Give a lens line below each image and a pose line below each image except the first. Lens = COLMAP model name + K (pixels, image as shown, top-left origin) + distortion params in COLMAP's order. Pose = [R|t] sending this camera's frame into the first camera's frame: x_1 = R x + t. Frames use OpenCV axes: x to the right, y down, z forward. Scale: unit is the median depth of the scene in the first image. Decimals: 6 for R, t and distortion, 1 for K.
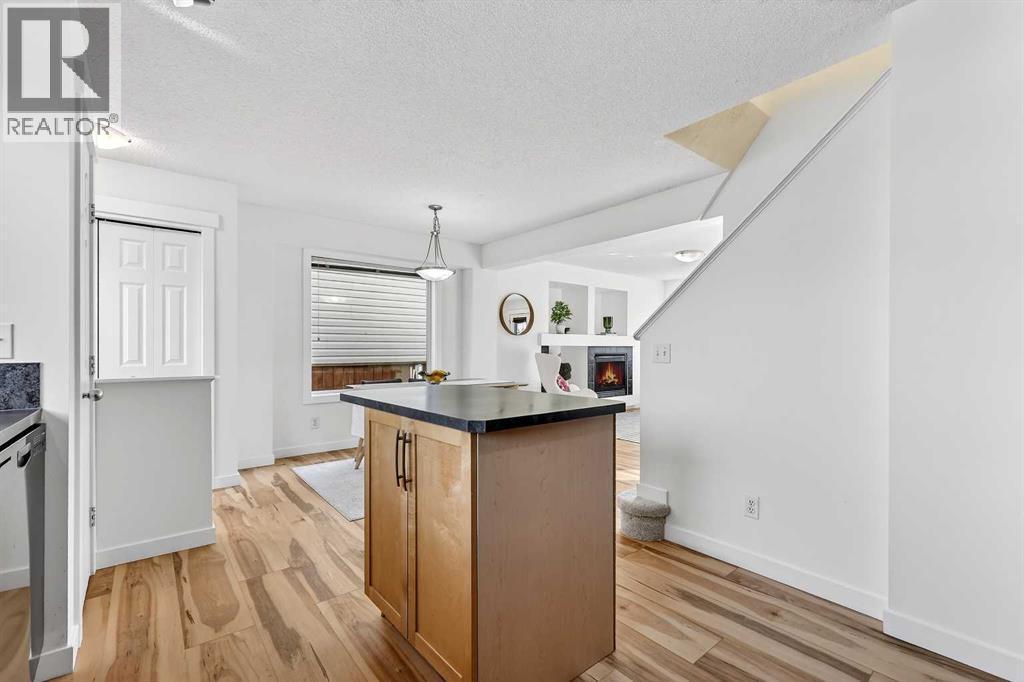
lens RADIAL K [[446.8, 0, 514.1], [0, 446.8, 343.2], [0, 0, 1]] dist [0.001664, -0.000065]
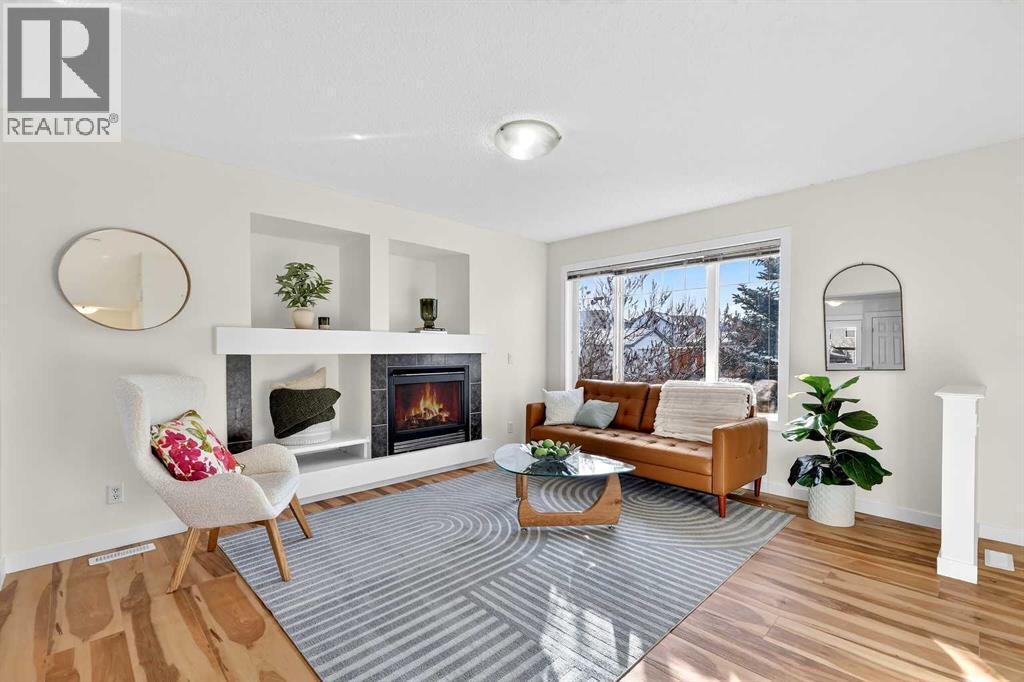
lens RADIAL K [[447.1, 0, 509.9], [0, 447.1, 360.6], [0, 0, 1]] dist [-0.000421, 0.000077]
pose [[0.996173, -0.004252, 0.087301, 0.285940], [0.001598, 0.999535, 0.030454, -0.001235], [-0.087390, -0.030198, 0.995716, 0.493596]]
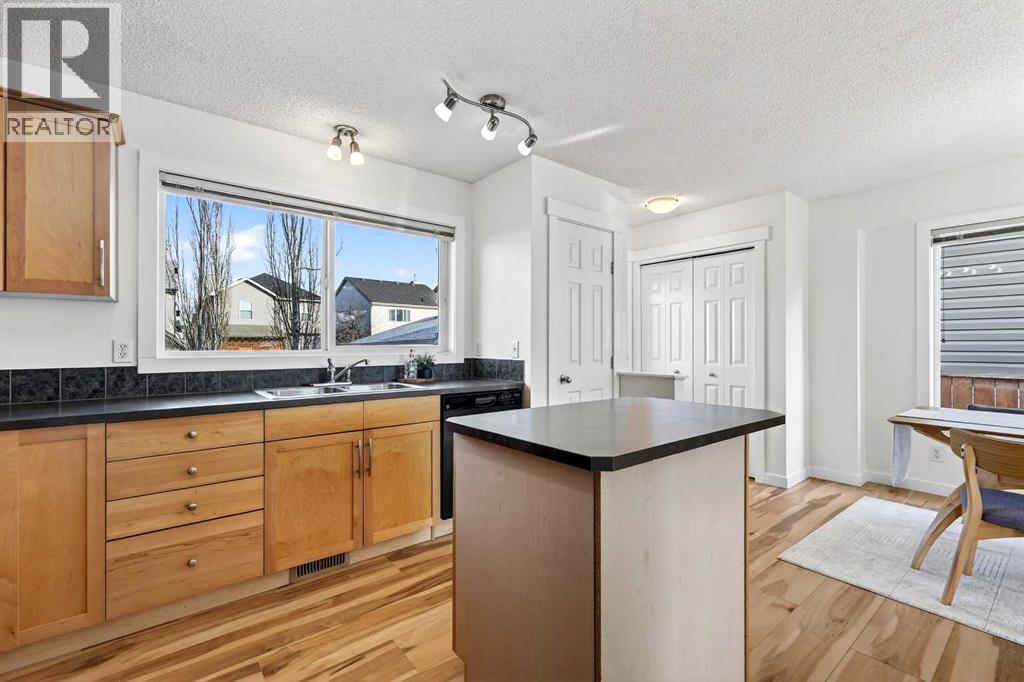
lens RADIAL K [[446.8, 0, 514.1], [0, 446.8, 343.2], [0, 0, 1]] dist [0.001664, -0.000065]
pose [[-0.019005, -0.002957, -0.999815, 0.197366], [0.008108, 0.999962, -0.003112, -0.005595], [0.999787, -0.008165, -0.018981, 0.202131]]
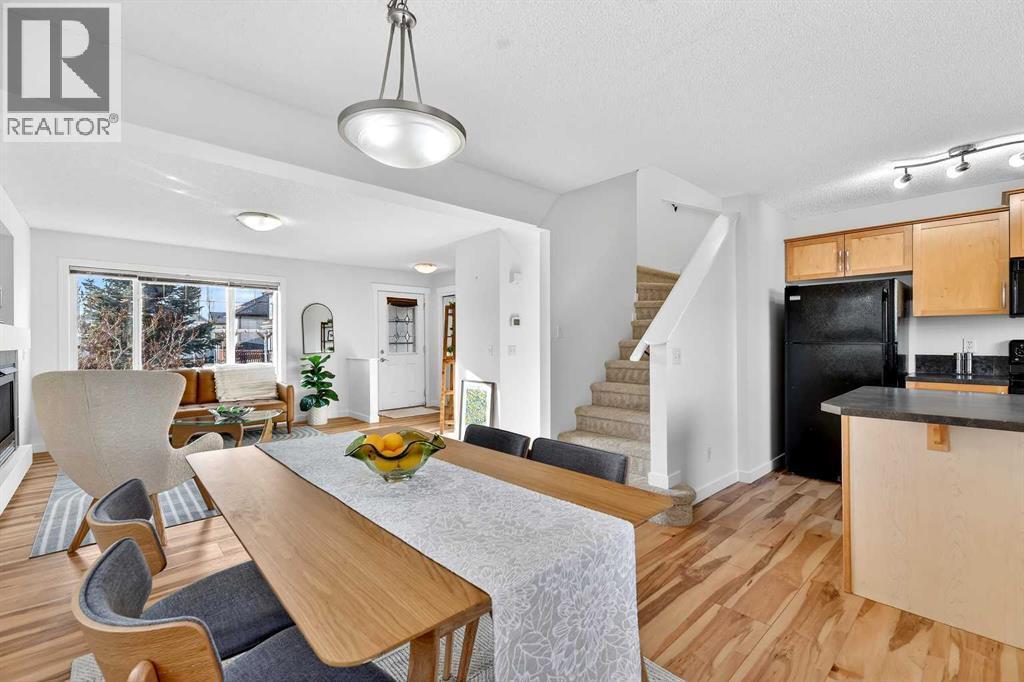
lens RADIAL K [[444.9, 0, 515.8], [0, 444.9, 336.6], [0, 0, 1]] dist [0.004604, 0.000432]
pose [[-0.052319, 0.006821, 0.998607, -0.296242], [-0.003872, 0.999968, -0.007033, -0.007316], [-0.998623, -0.004234, -0.052291, 0.536779]]
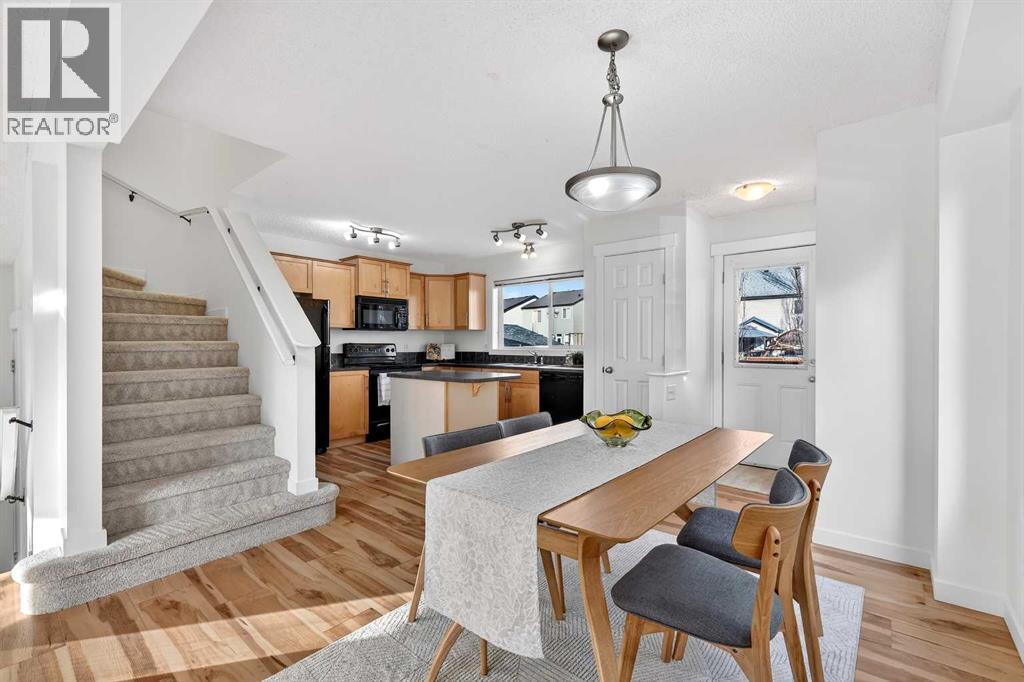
lens RADIAL K [[444.7, 0, 513.1], [0, 444.7, 344.9], [0, 0, 1]] dist [0.000700, -0.000044]
pose [[-0.984302, 0.000590, -0.176489, -0.000976], [0.001200, 0.999994, -0.003350, -0.003481], [0.176486, -0.003509, -0.984297, 0.812446]]
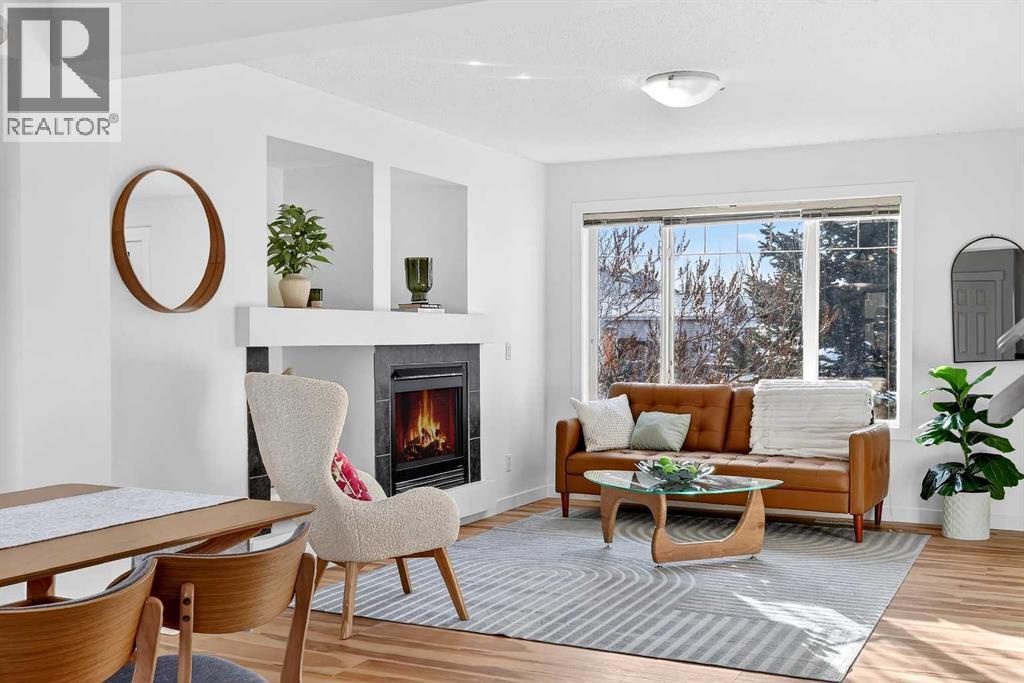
lens RADIAL K [[1077.8, 0, 511.6], [0, 1077.8, 365.6], [0, 0, 1]] dist [0.008078, -0.005016]
pose [[0.912122, -0.015266, 0.409634, -0.070557], [0.000589, 0.999354, 0.035931, -0.007260], [-0.409918, -0.032532, 0.911542, 0.239939]]
